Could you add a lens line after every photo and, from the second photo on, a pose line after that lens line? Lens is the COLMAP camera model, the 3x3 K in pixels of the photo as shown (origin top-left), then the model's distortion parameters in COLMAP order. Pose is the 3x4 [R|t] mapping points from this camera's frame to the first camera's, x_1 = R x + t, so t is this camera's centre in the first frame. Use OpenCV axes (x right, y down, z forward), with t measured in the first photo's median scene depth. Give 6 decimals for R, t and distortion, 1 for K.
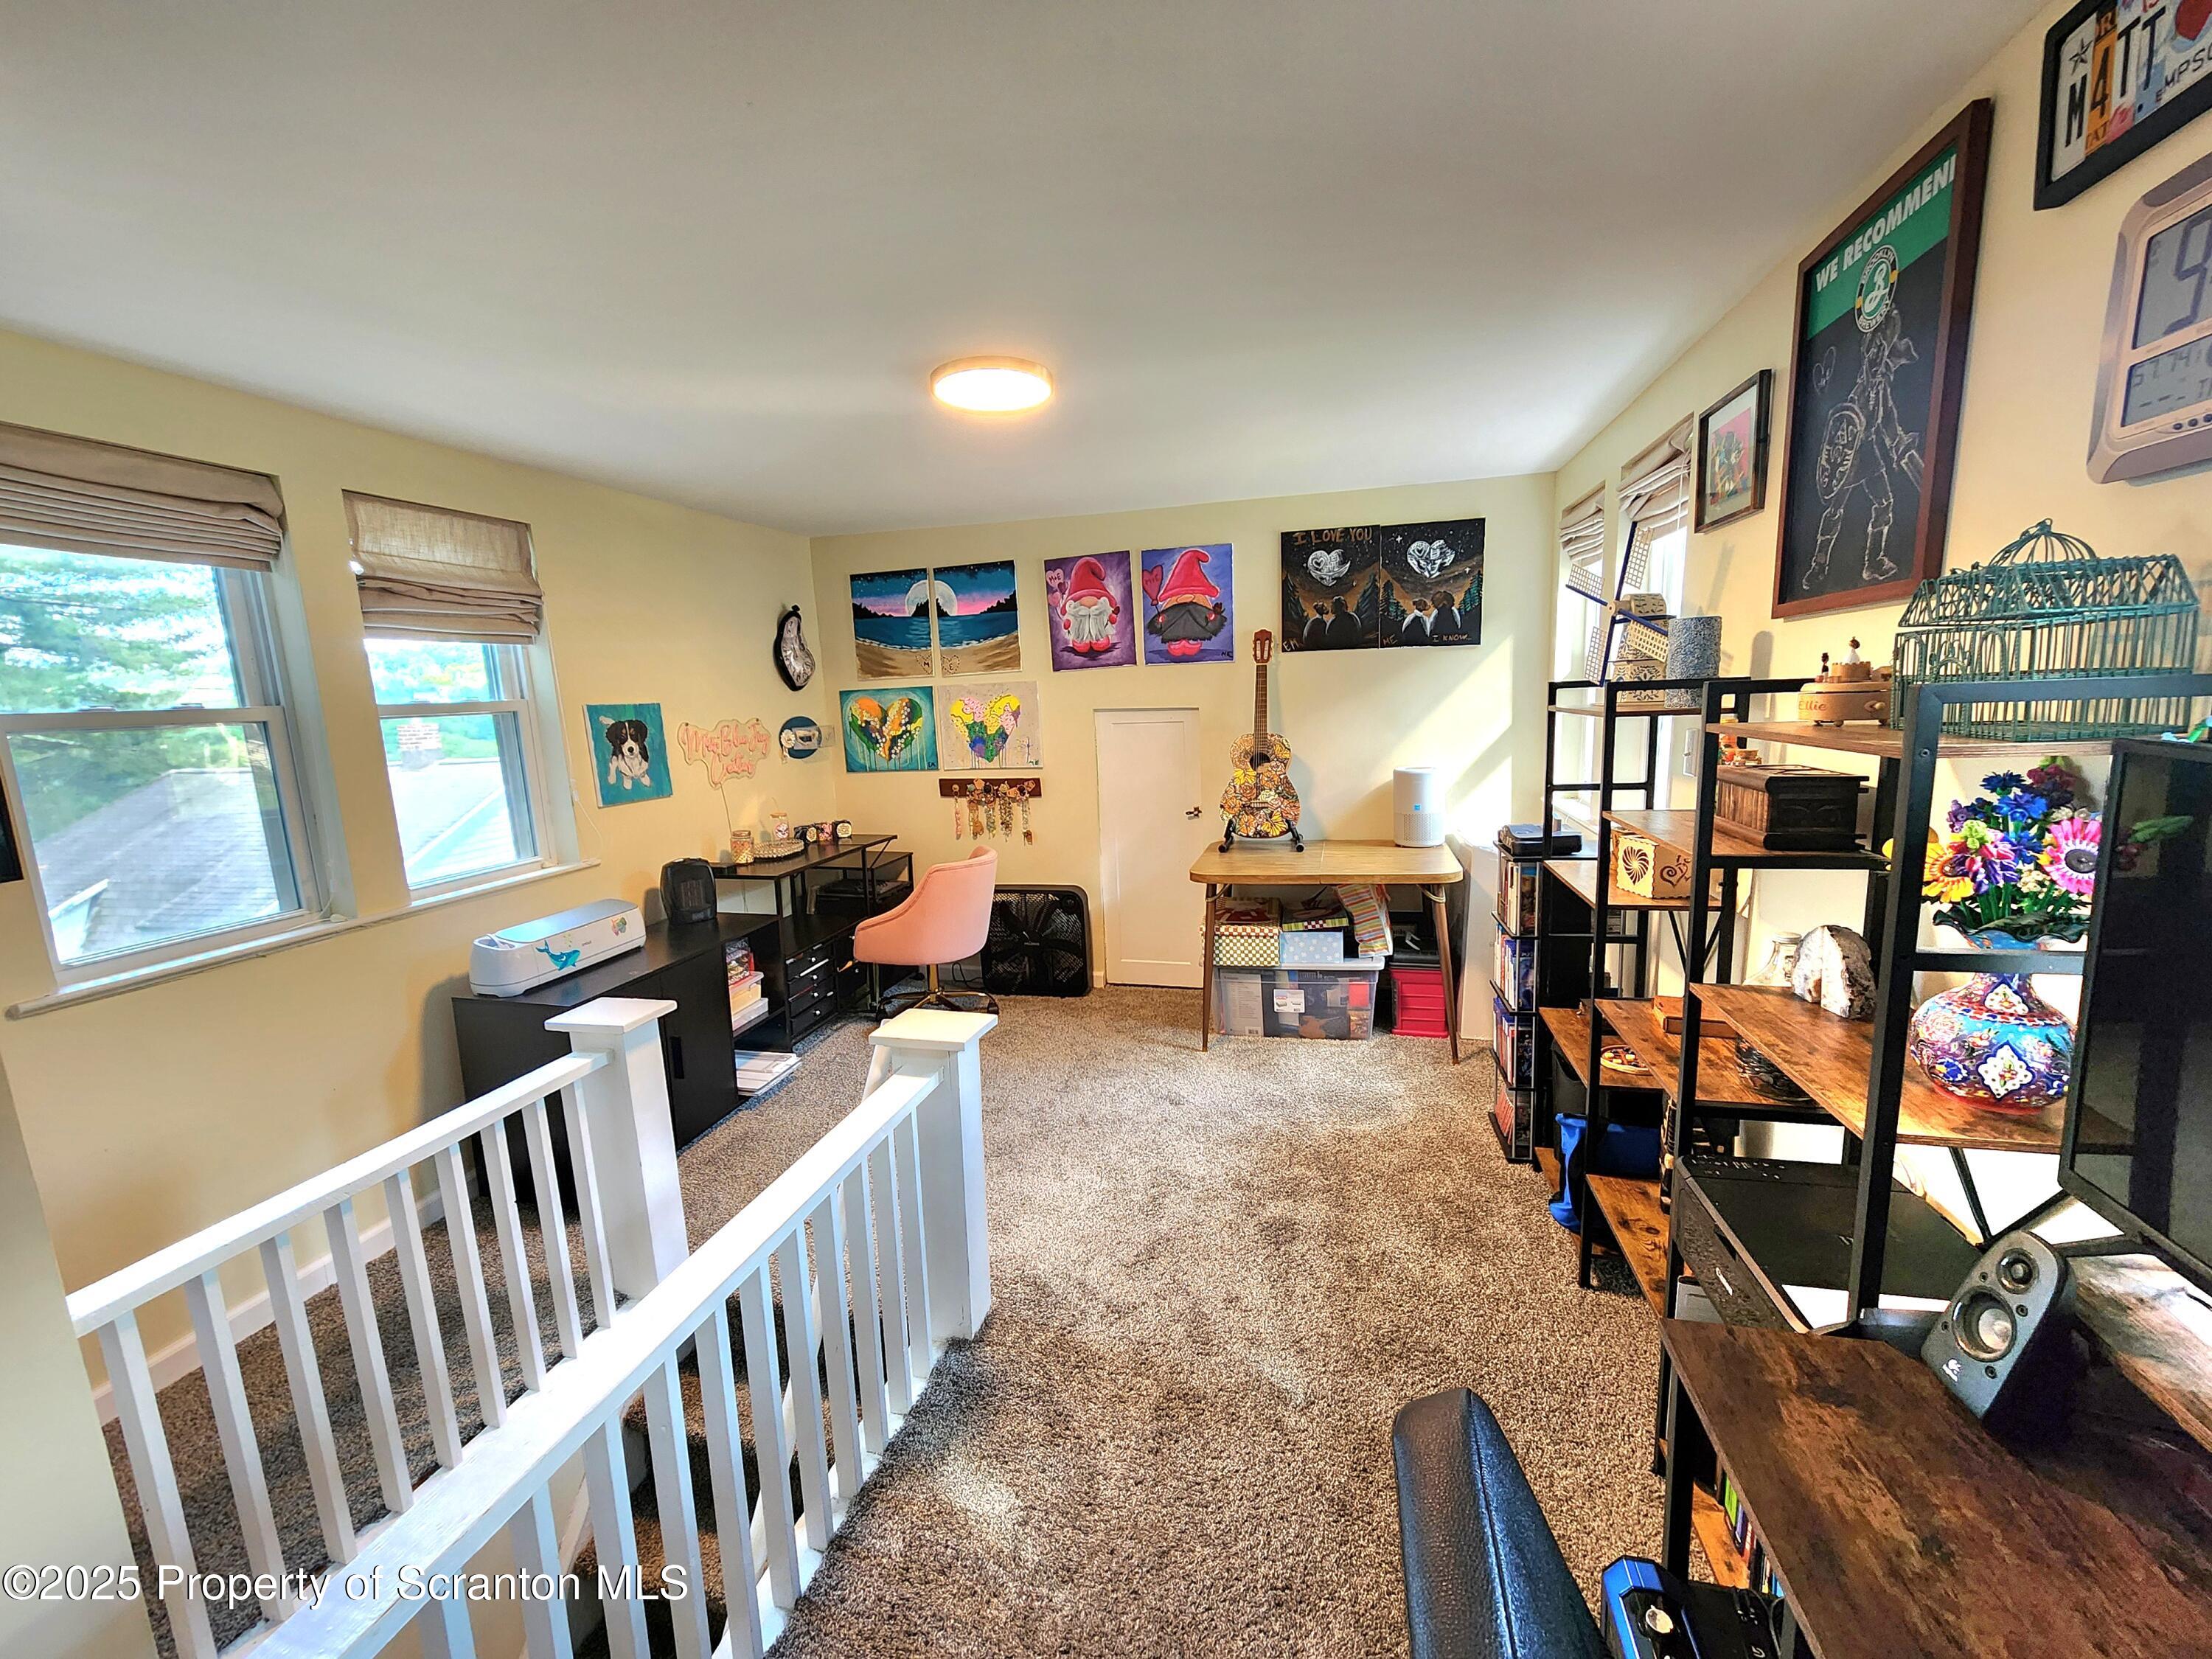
lens RADIAL K [[910.1, 0, 1109.2], [0, 910.1, 838.9], [0, 0, 1]] dist [0.001698, 0.000157]
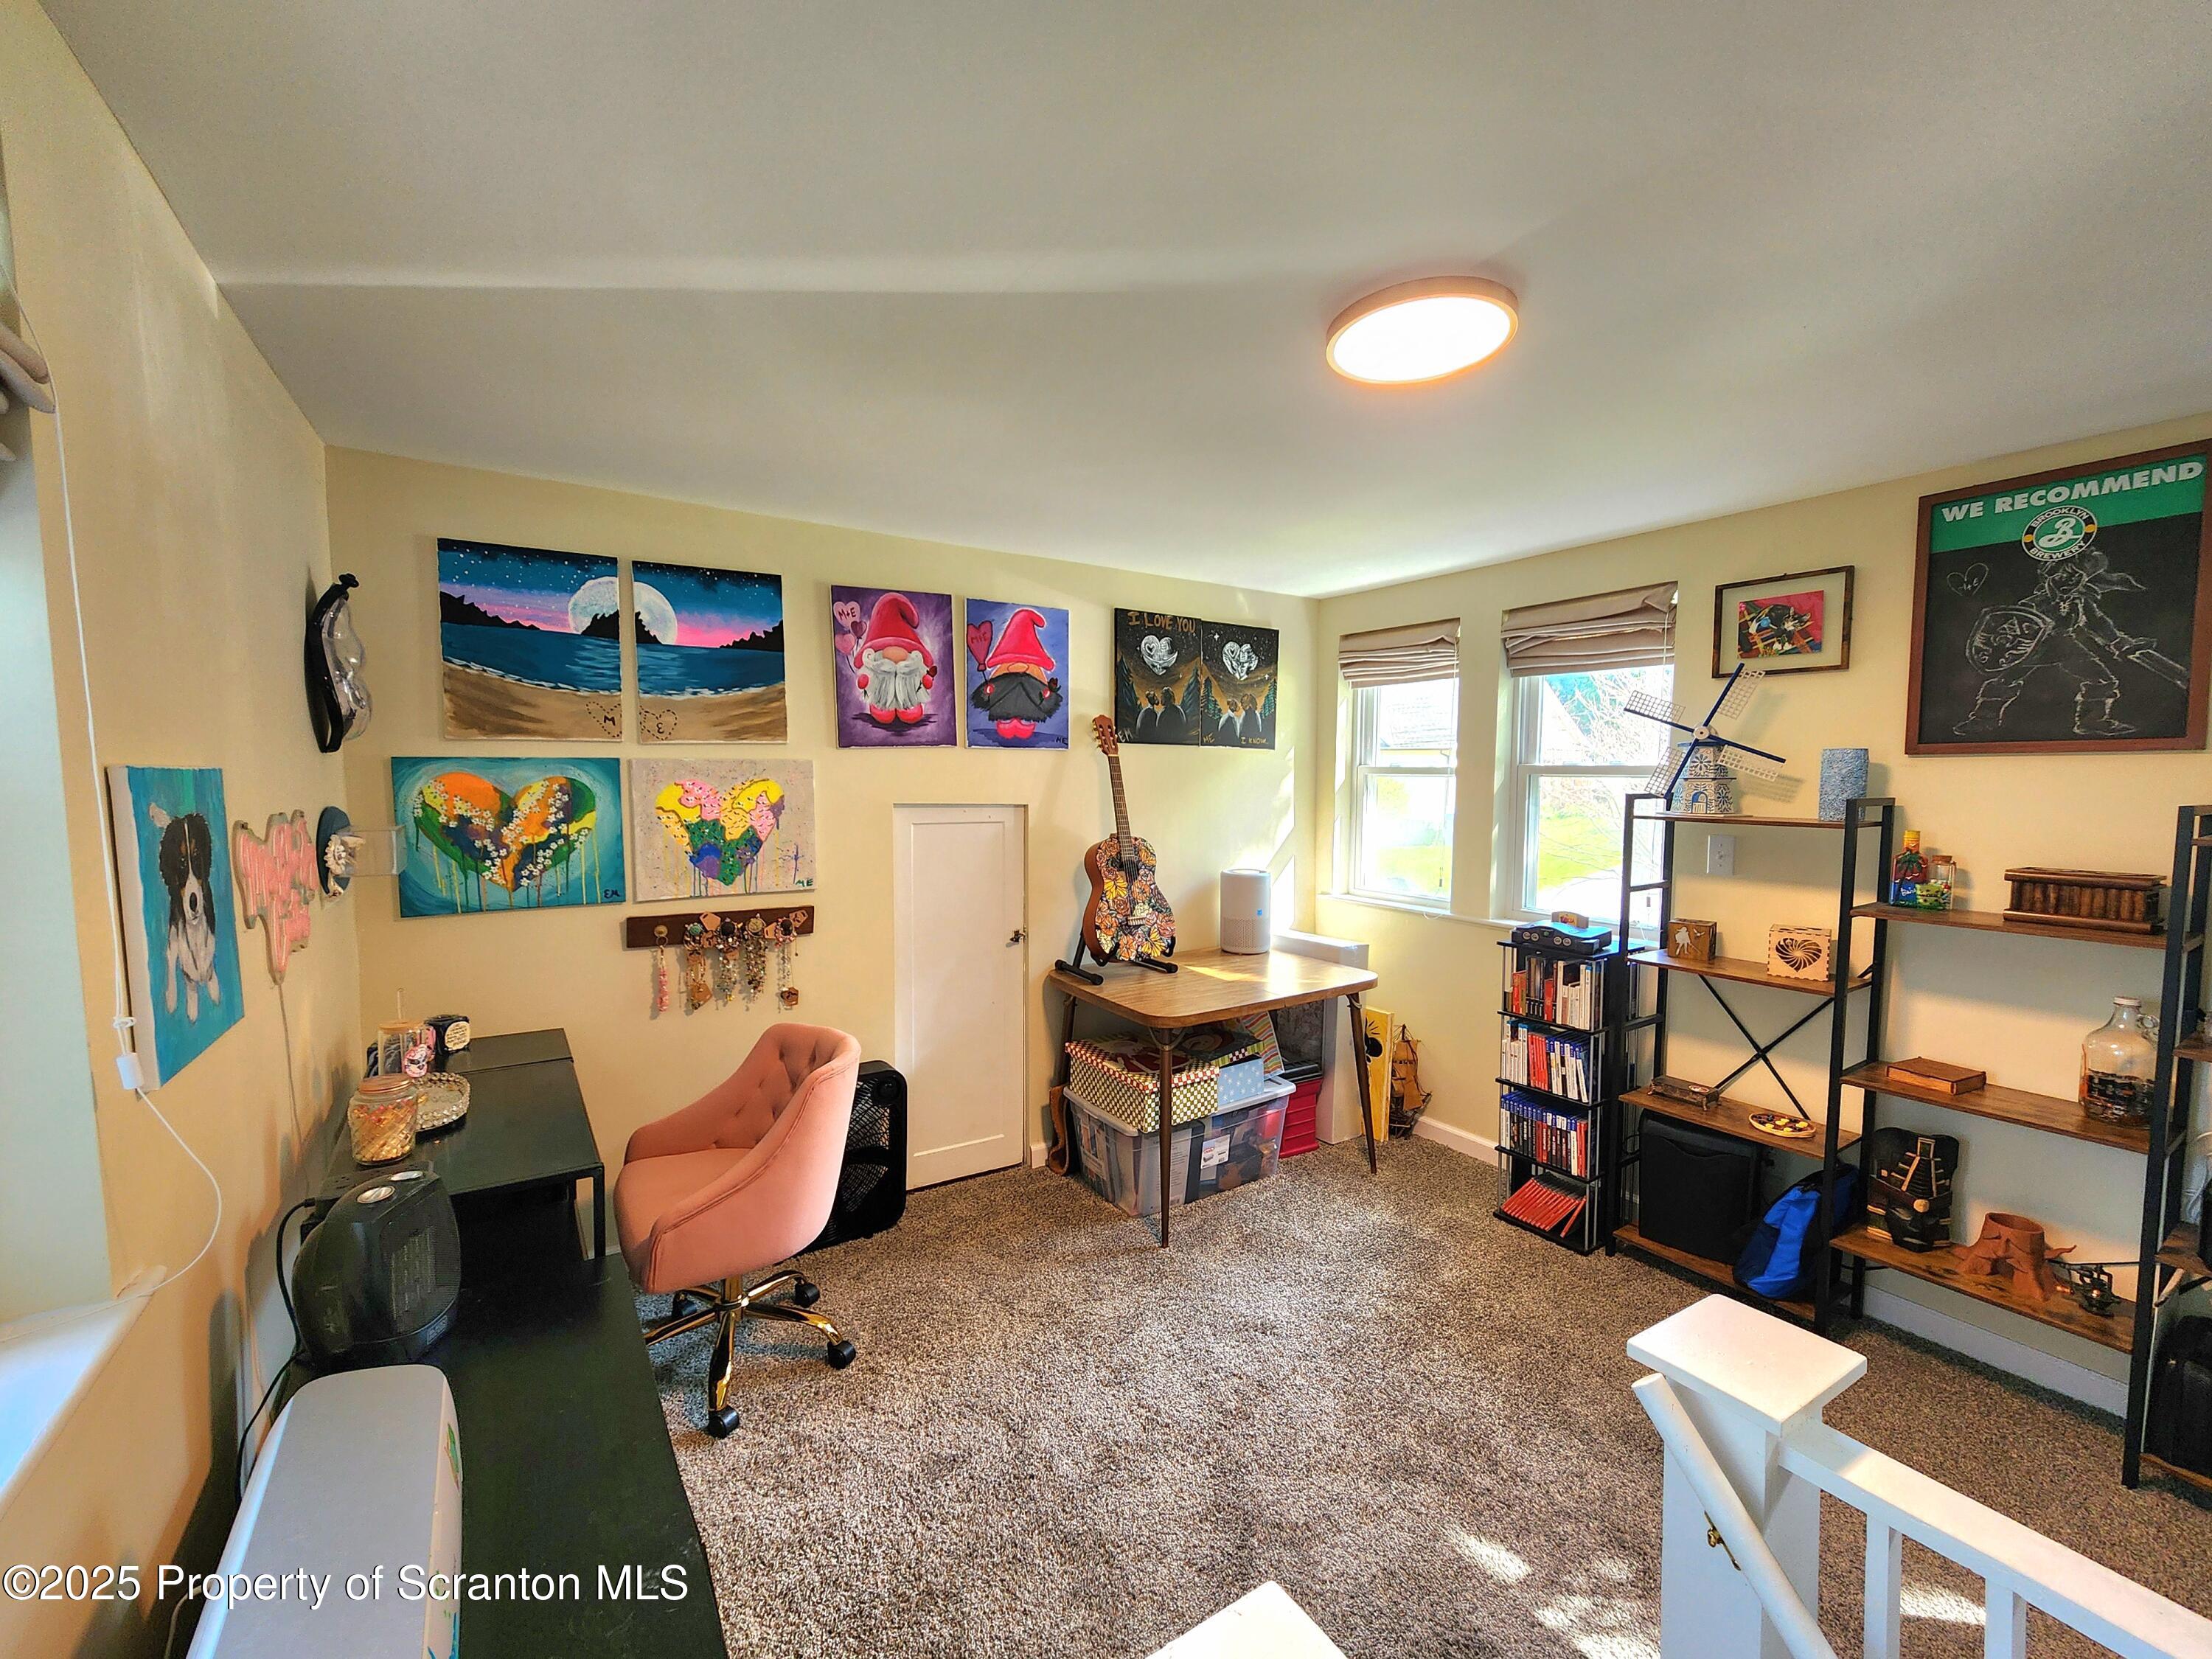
lens RADIAL K [[910.1, 0, 1104.4], [0, 910.1, 833.5], [0, 0, 1]] dist [0.001698, 0.000157]
pose [[0.682589, -0.005007, 0.730786, -0.425607], [0.083295, 0.993993, -0.070991, -0.056210], [-0.726040, 0.109329, 0.678905, 0.407675]]
